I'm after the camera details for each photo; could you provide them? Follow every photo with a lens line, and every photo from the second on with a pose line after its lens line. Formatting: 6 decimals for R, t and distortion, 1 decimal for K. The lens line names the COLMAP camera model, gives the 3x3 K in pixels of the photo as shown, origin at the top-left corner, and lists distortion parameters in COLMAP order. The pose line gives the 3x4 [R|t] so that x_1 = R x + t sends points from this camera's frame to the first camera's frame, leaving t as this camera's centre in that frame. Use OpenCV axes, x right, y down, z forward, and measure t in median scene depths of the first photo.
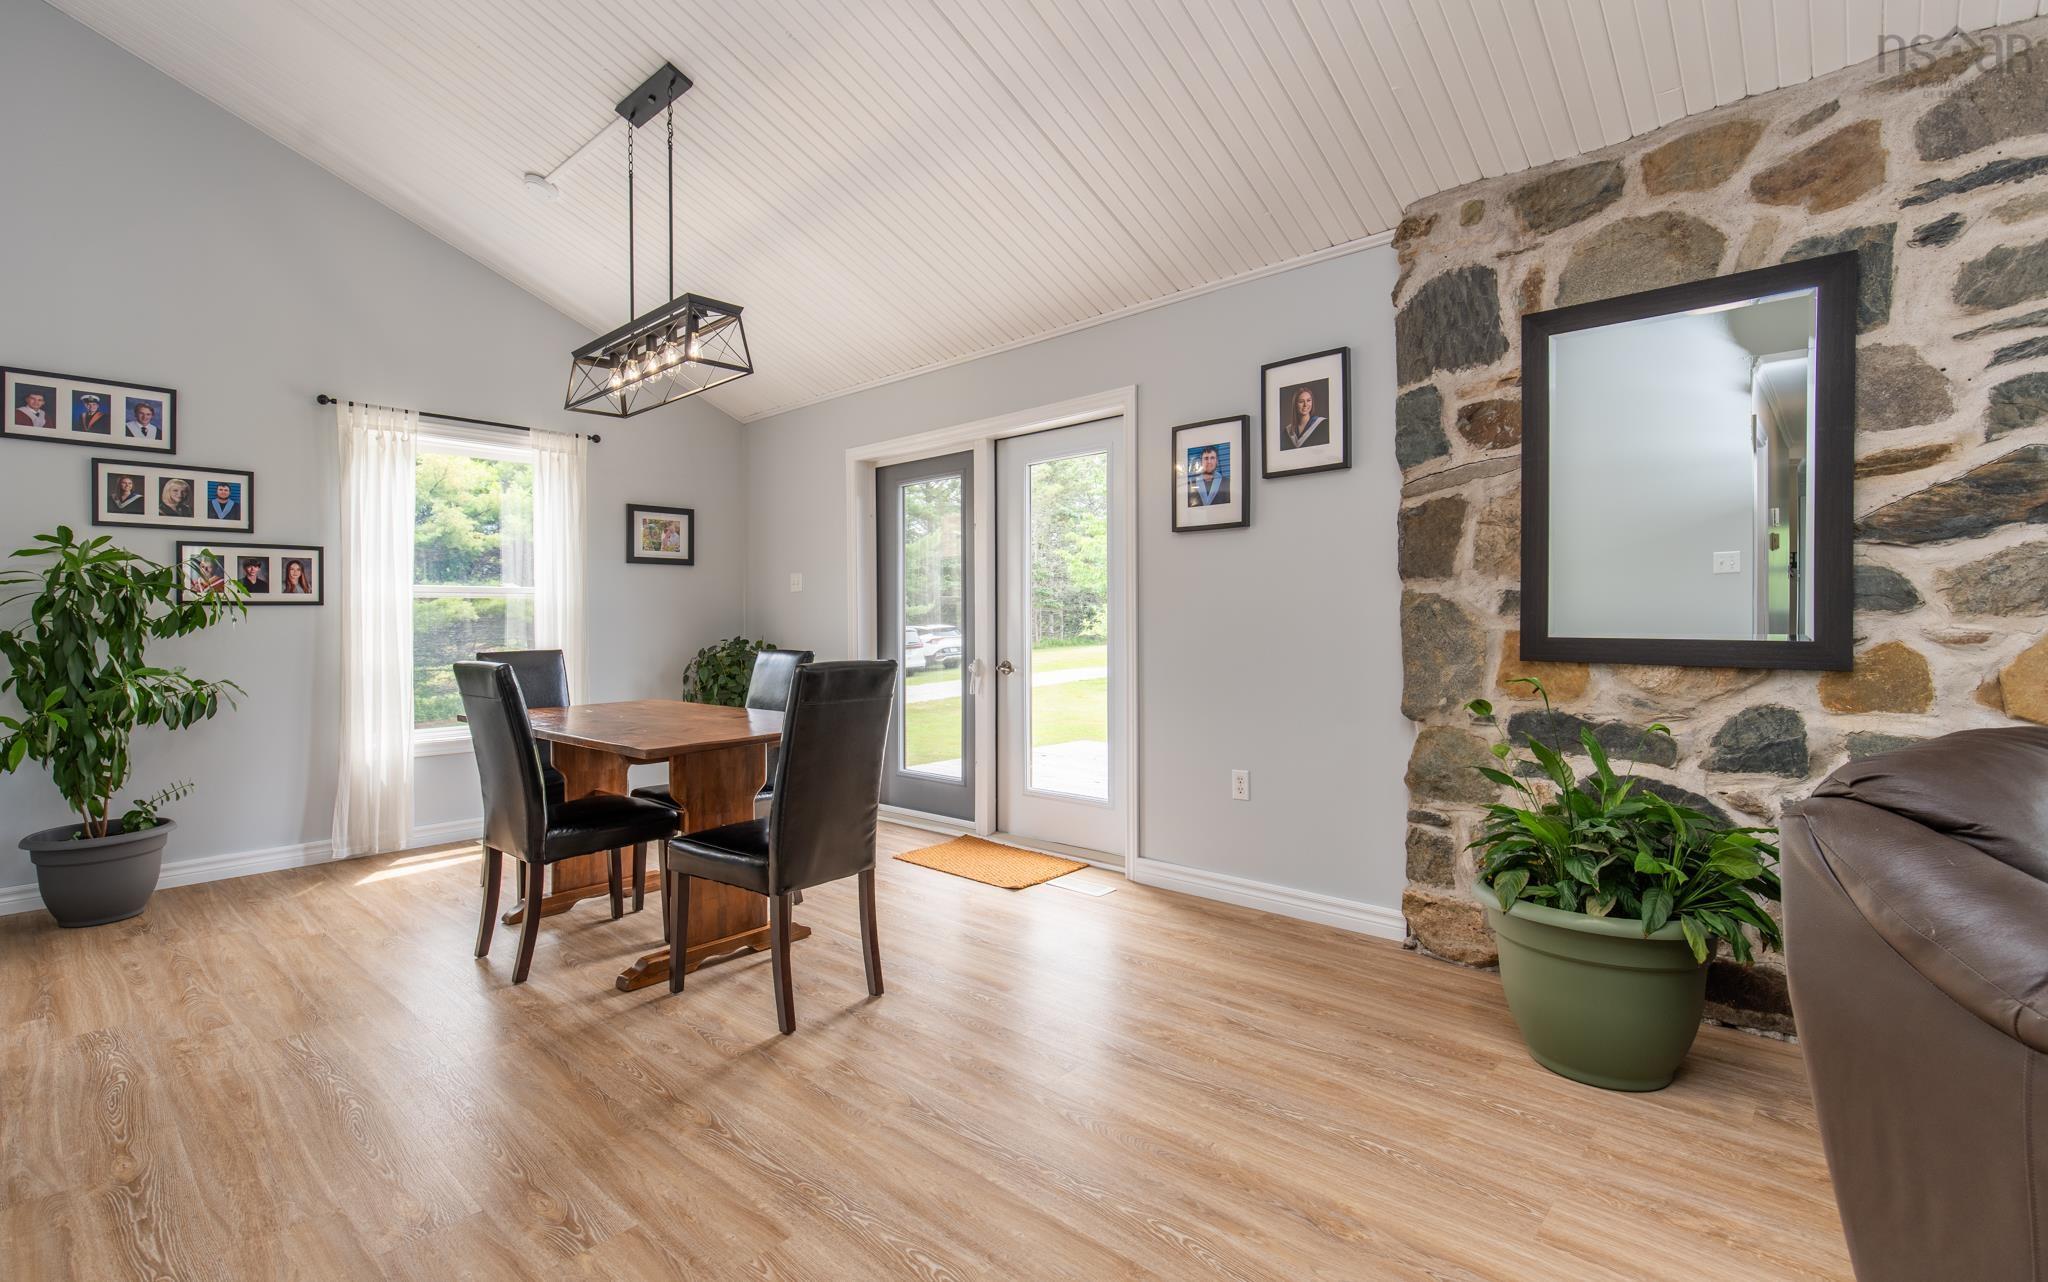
lens RADIAL K [[937.2, 0, 990.3], [0, 937.2, 623.7], [0, 0, 1]] dist [0.017518, -0.003754]
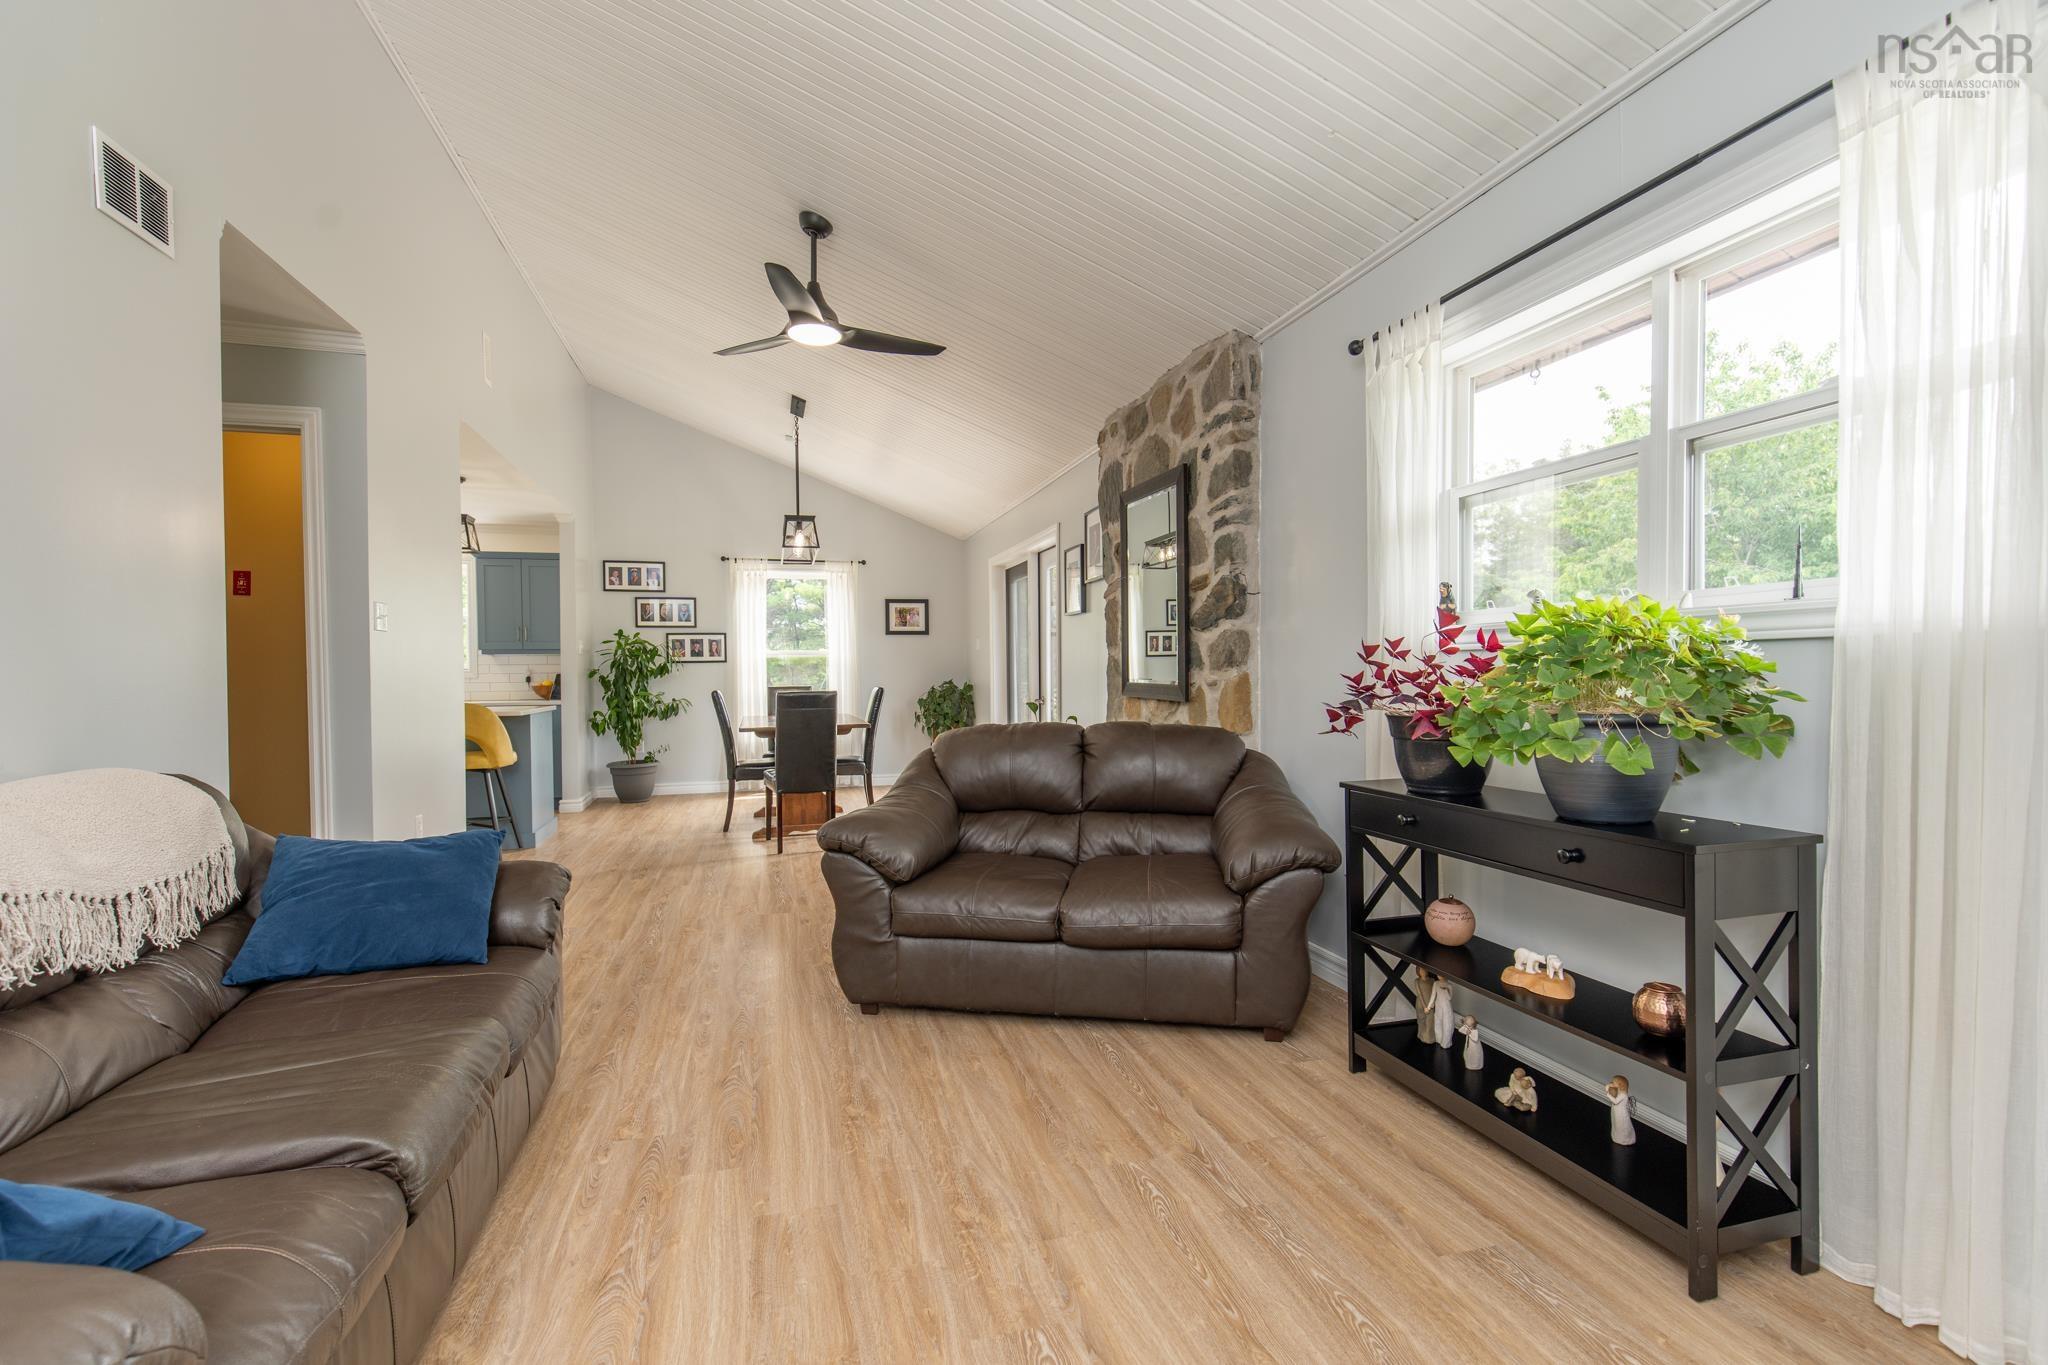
lens RADIAL K [[930.6, 0, 1014.2], [0, 930.6, 697.7], [0, 0, 1]] dist [0.011537, -0.002961]
pose [[0.854426, 0.014825, -0.519362, 1.316584], [0.001523, 0.999517, 0.031036, -0.009239], [0.519571, -0.027309, 0.853991, -0.561954]]
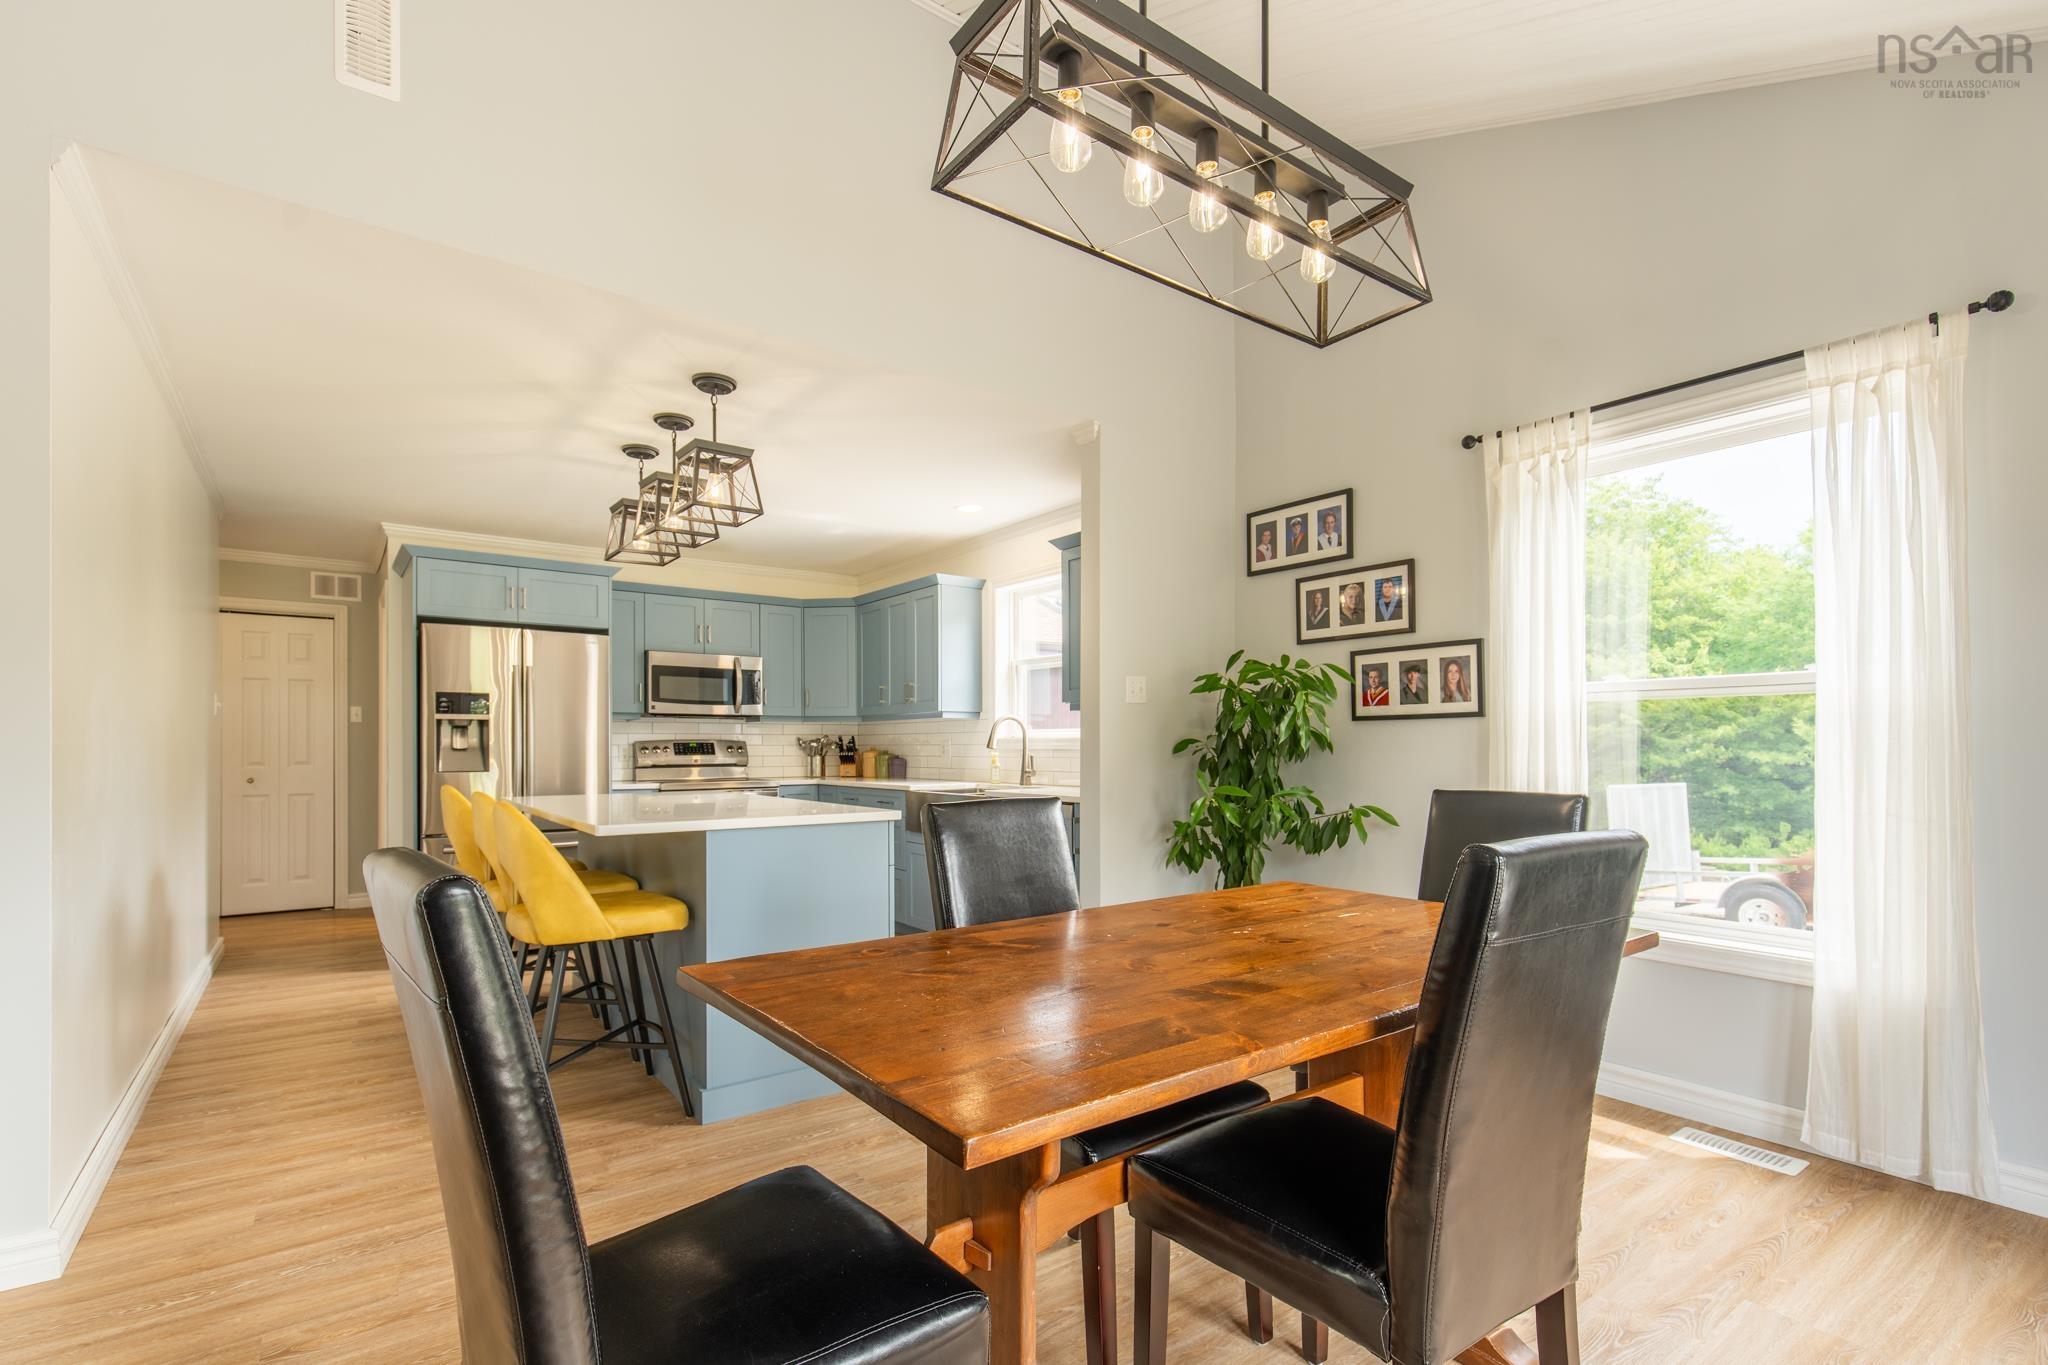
lens RADIAL K [[930.6, 0, 1006.4], [0, 930.6, 738.8], [0, 0, 1]] dist [0.011537, -0.002961]
pose [[-0.181503, 0.003217, -0.983385, 0.148110], [0.003102, 0.999992, 0.002699, -0.007708], [0.983385, -0.002560, -0.181511, 1.230701]]
